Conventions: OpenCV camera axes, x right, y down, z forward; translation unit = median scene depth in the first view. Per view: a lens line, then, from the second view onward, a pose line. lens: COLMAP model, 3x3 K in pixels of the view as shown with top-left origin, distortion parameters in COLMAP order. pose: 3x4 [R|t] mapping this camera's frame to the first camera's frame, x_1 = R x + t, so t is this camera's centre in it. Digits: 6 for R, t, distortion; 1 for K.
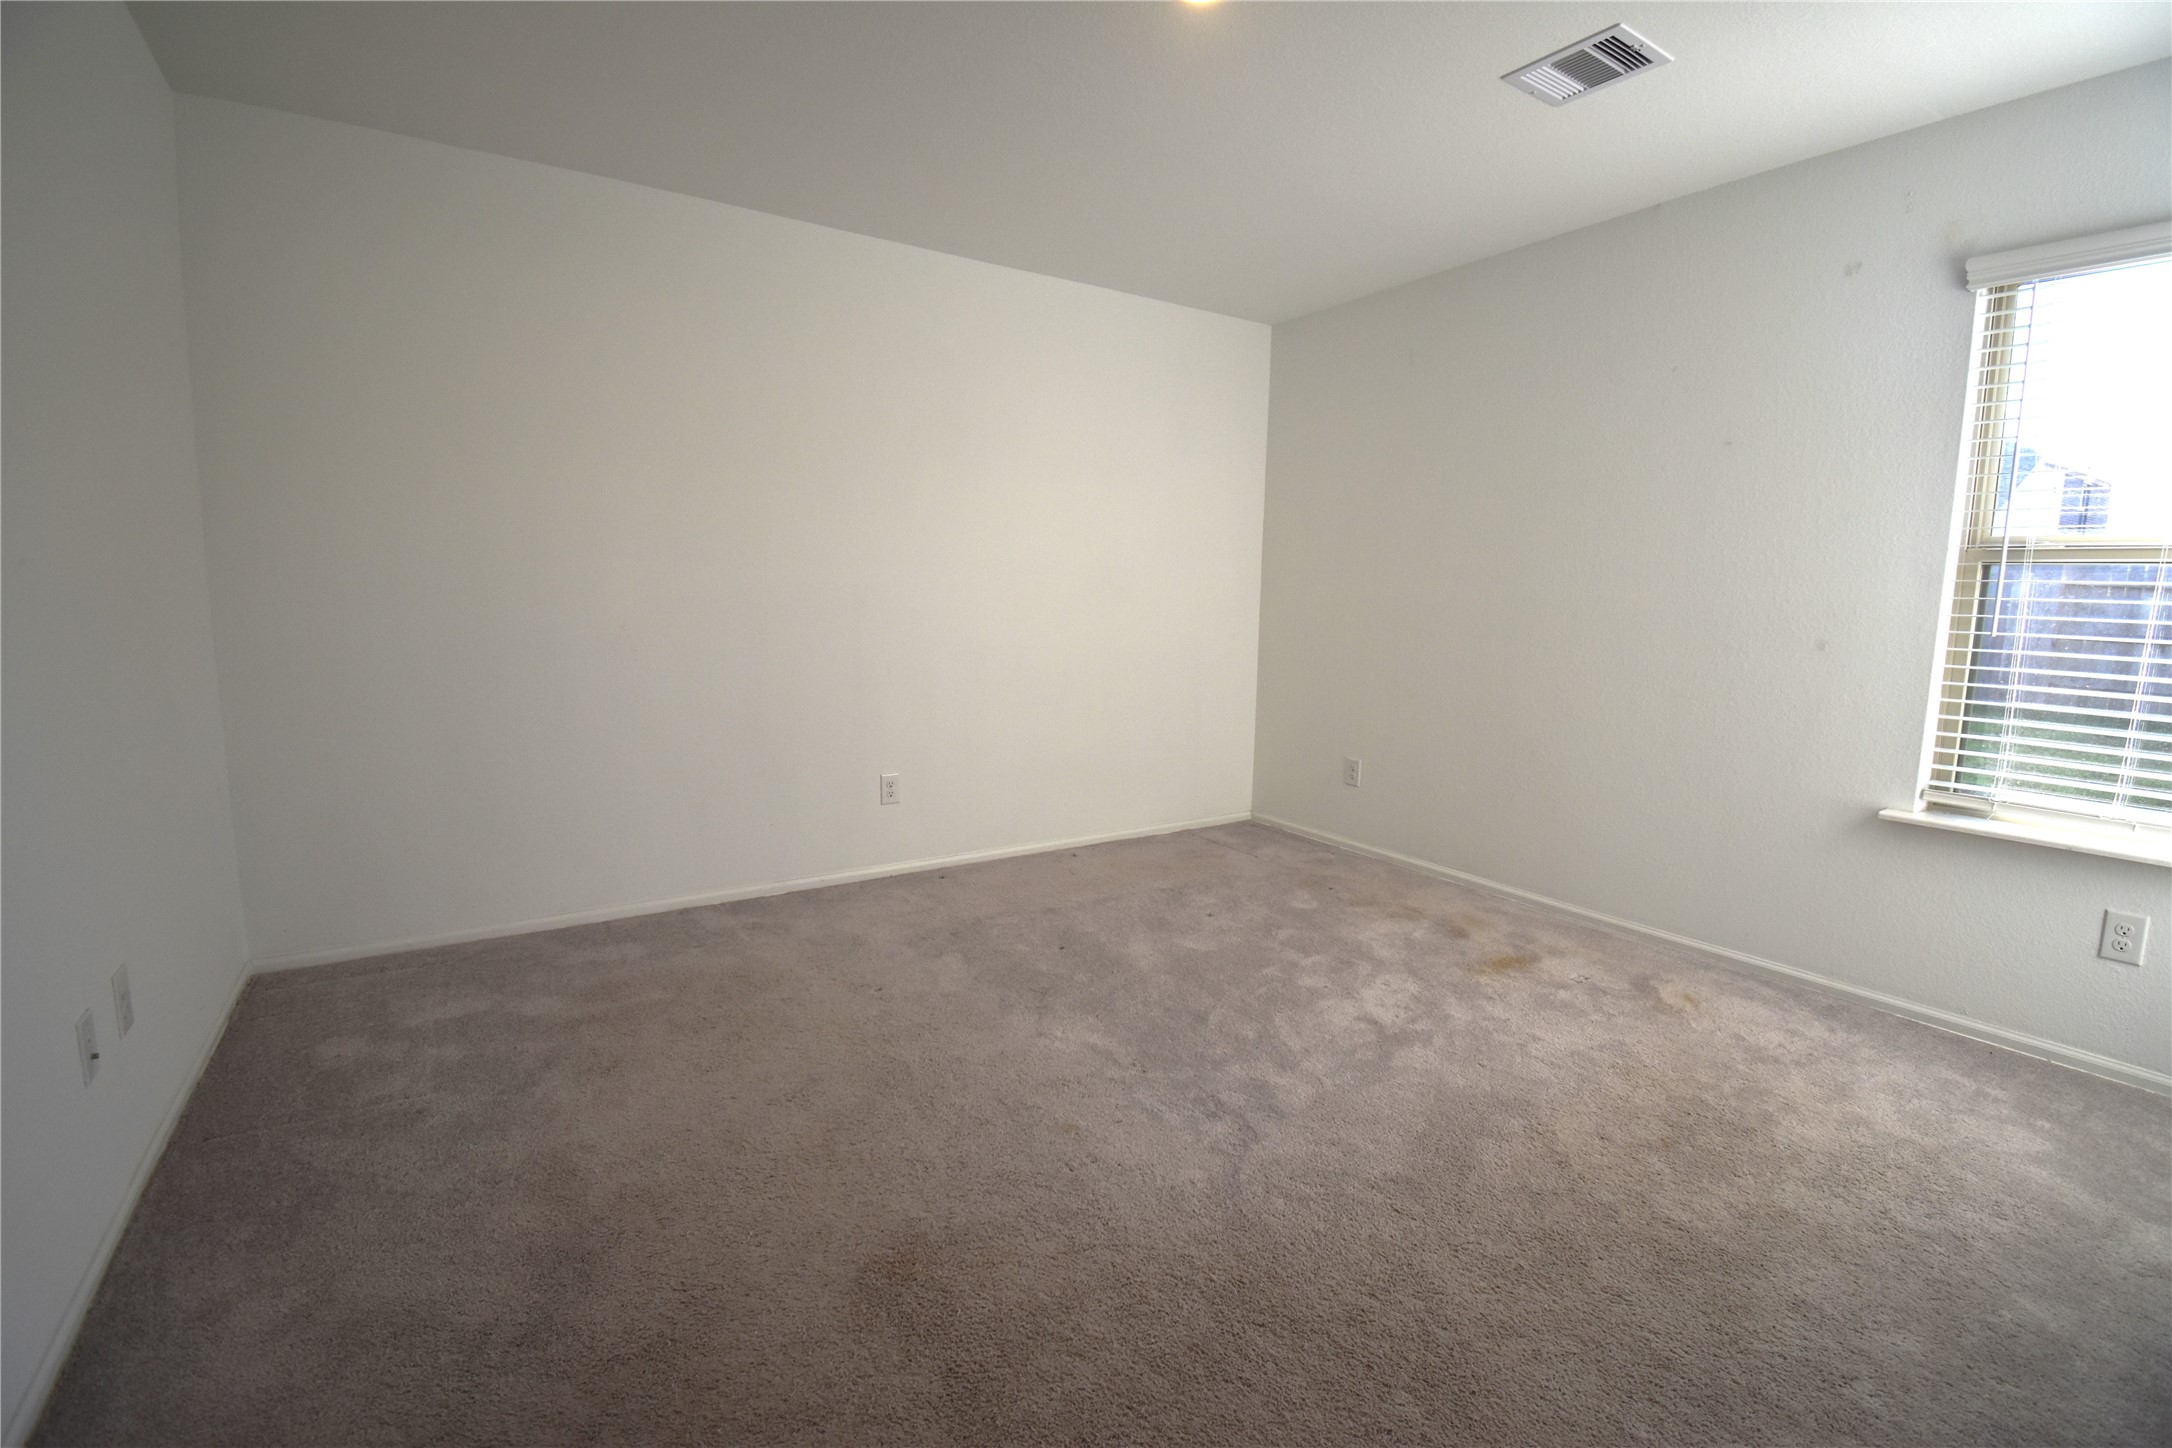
lens RADIAL K [[967.3, 0, 1080.1], [0, 967.3, 701.2], [0, 0, 1]] dist [0.004356, -0.016752]
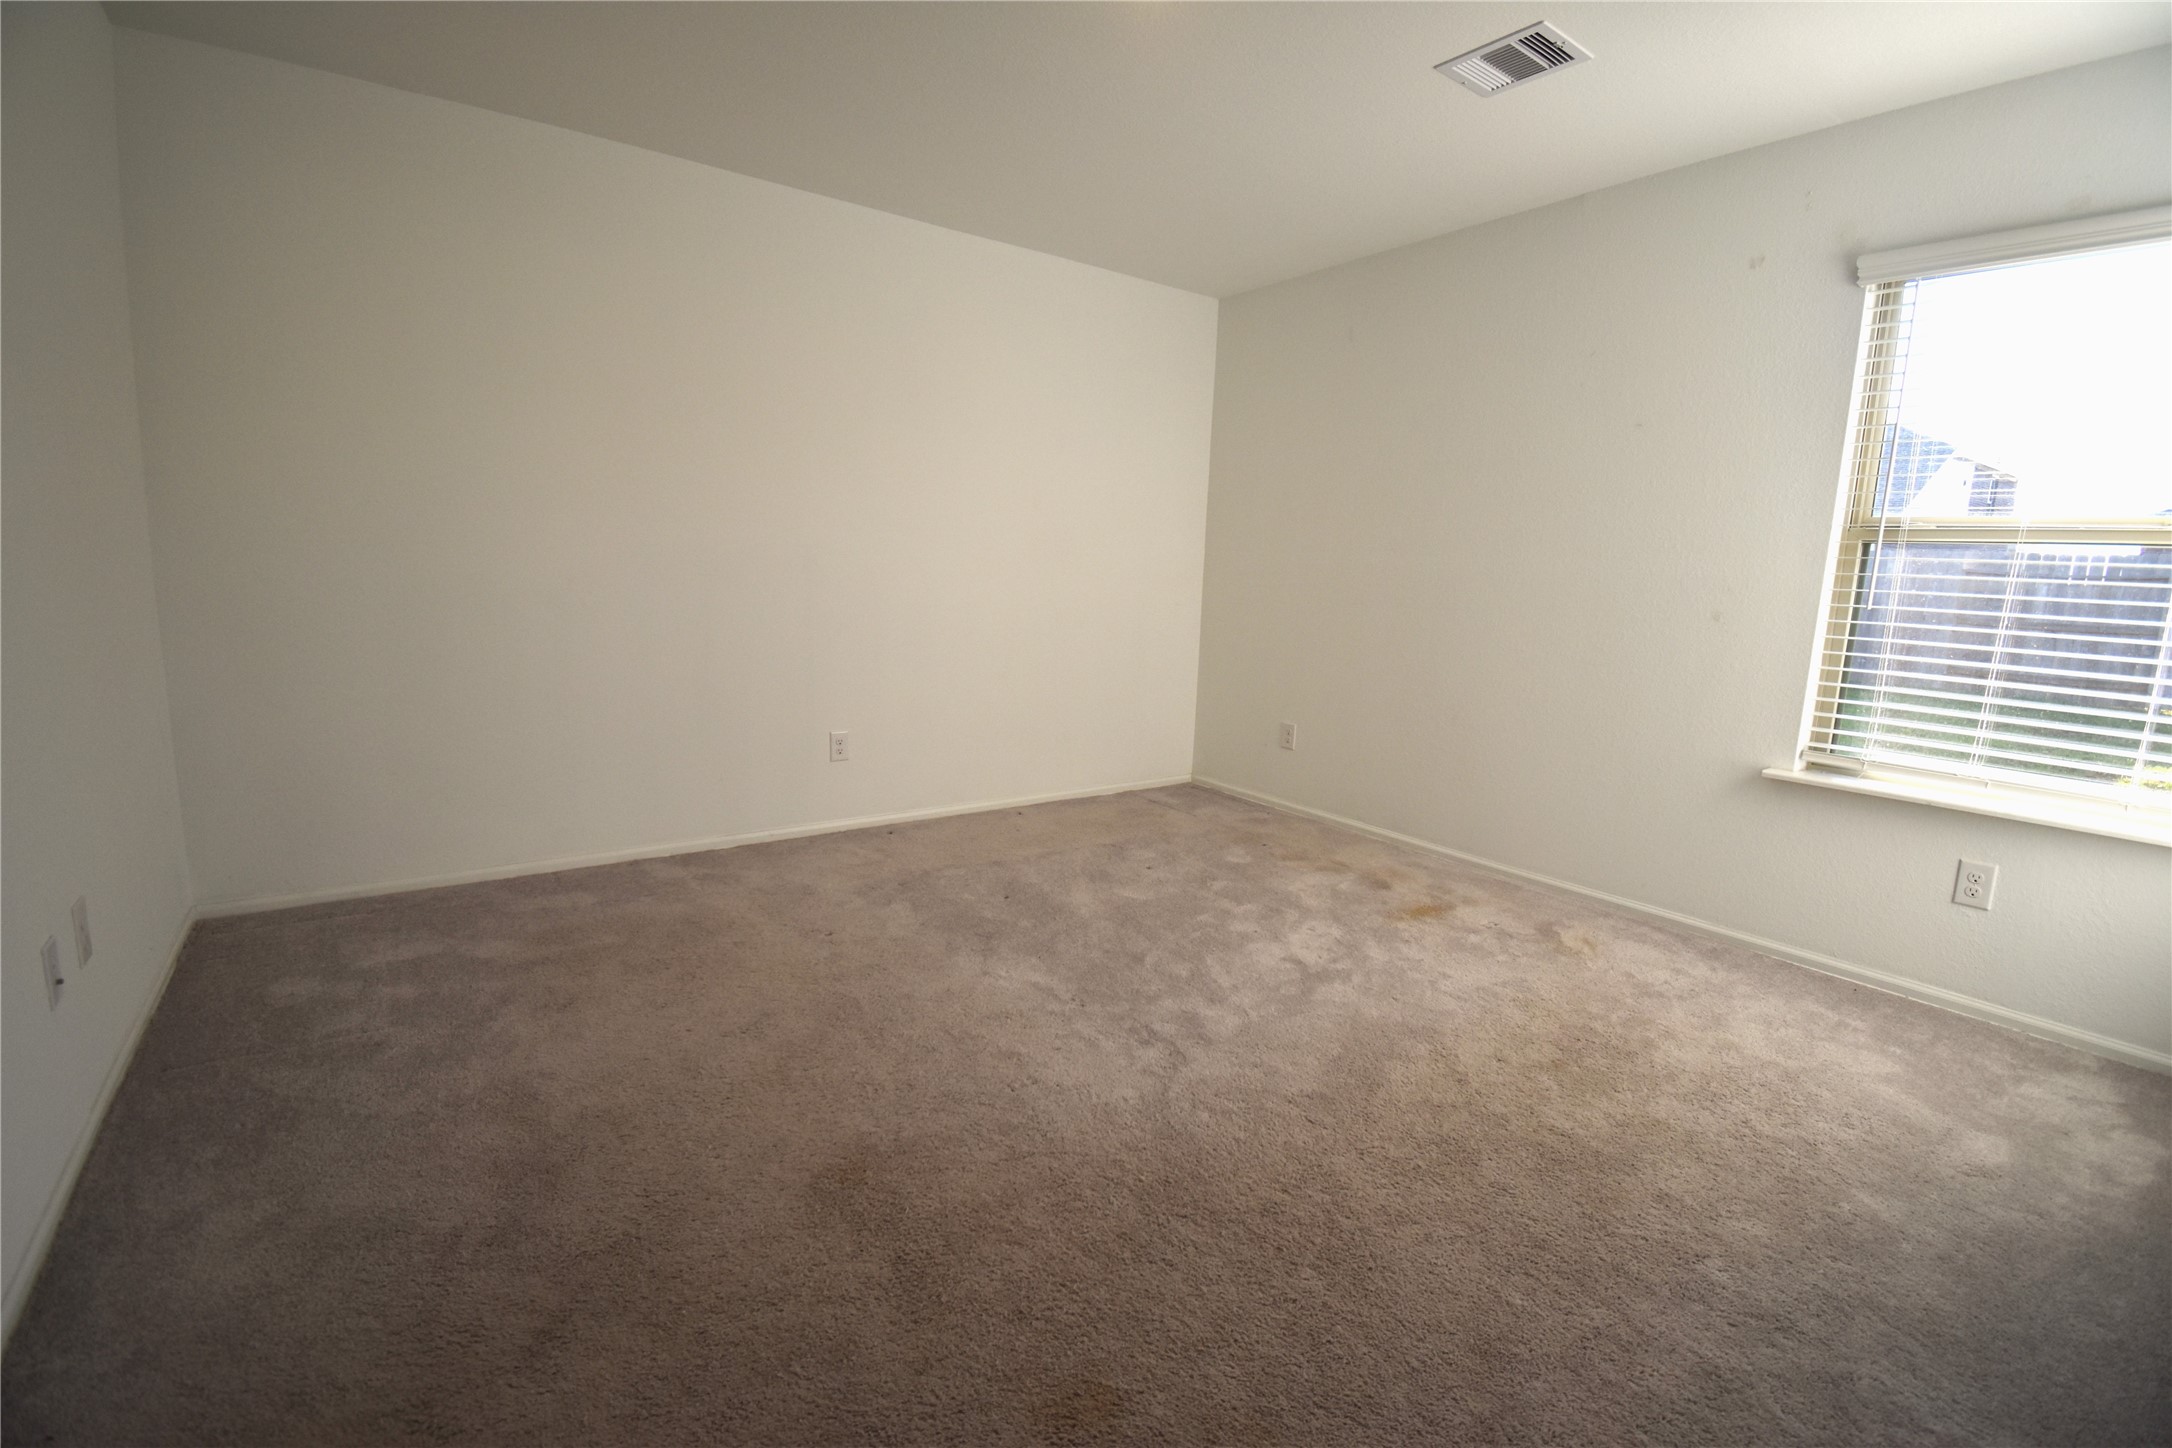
lens RADIAL K [[967.3, 0, 1080.5], [0, 967.3, 705.0], [0, 0, 1]] dist [0.004356, -0.016752]
pose [[0.998453, 0.011370, 0.054423, 0.002120], [-0.013063, 0.999438, 0.030861, 0.019711], [-0.054042, -0.031525, 0.998041, -0.047571]]
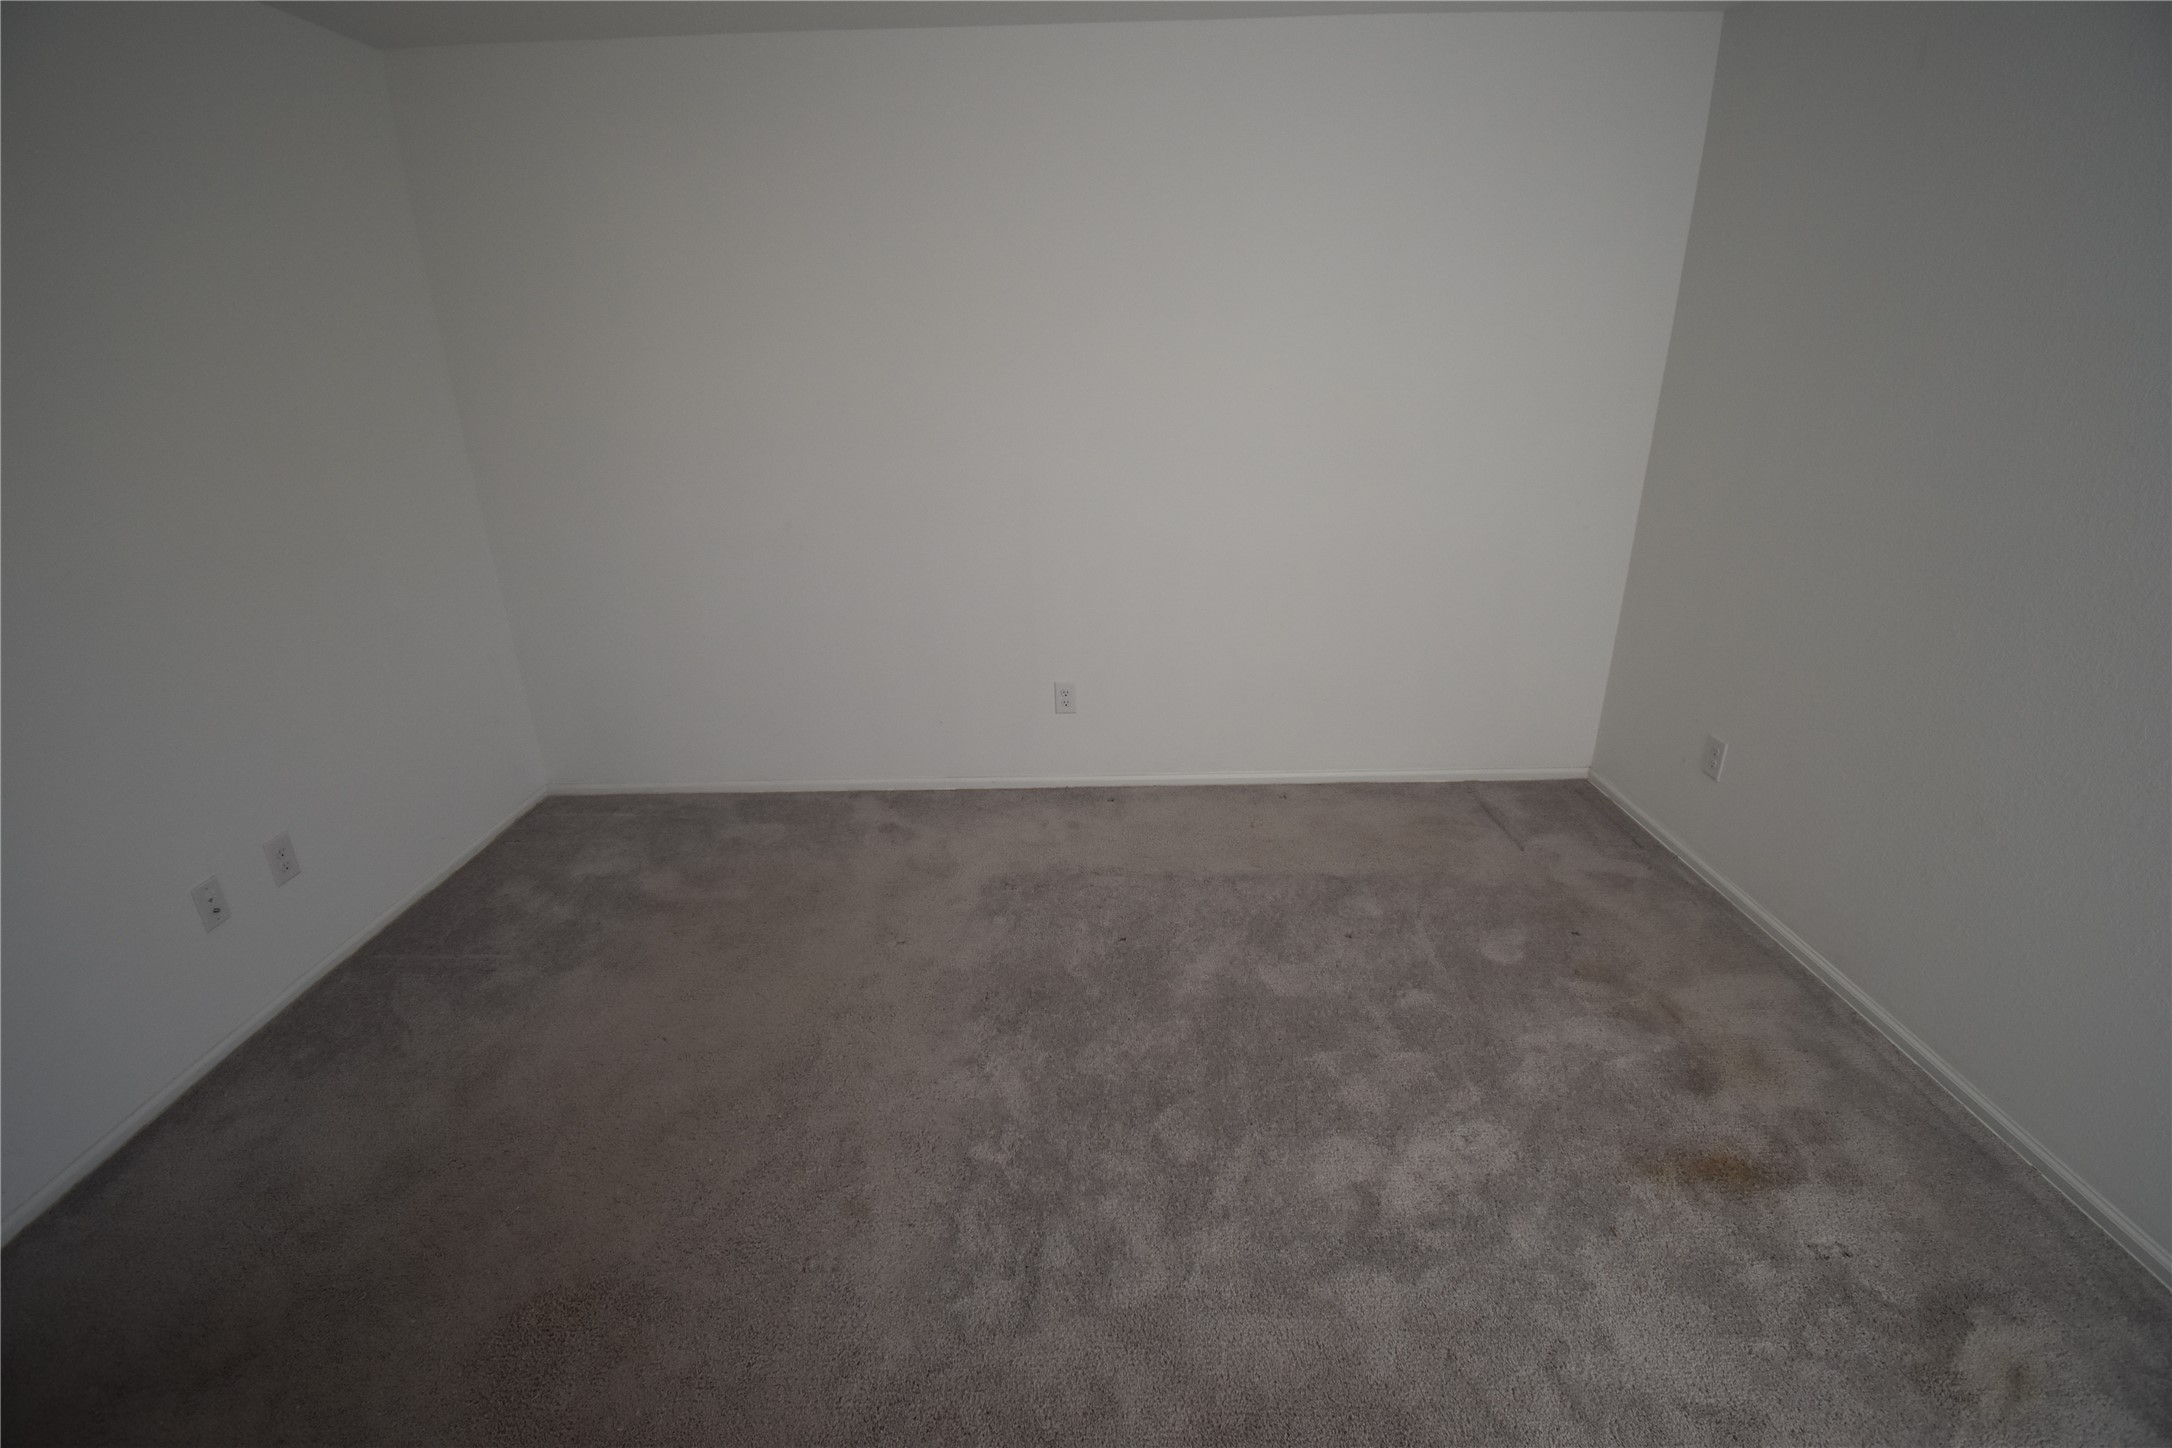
lens RADIAL K [[967.3, 0, 1079.6], [0, 967.3, 704.7], [0, 0, 1]] dist [0.004356, -0.016752]
pose [[0.831451, 0.158391, -0.532543, 0.480007], [-0.028360, 0.969353, 0.244030, -0.199984], [0.554874, -0.187796, 0.810461, 0.411596]]
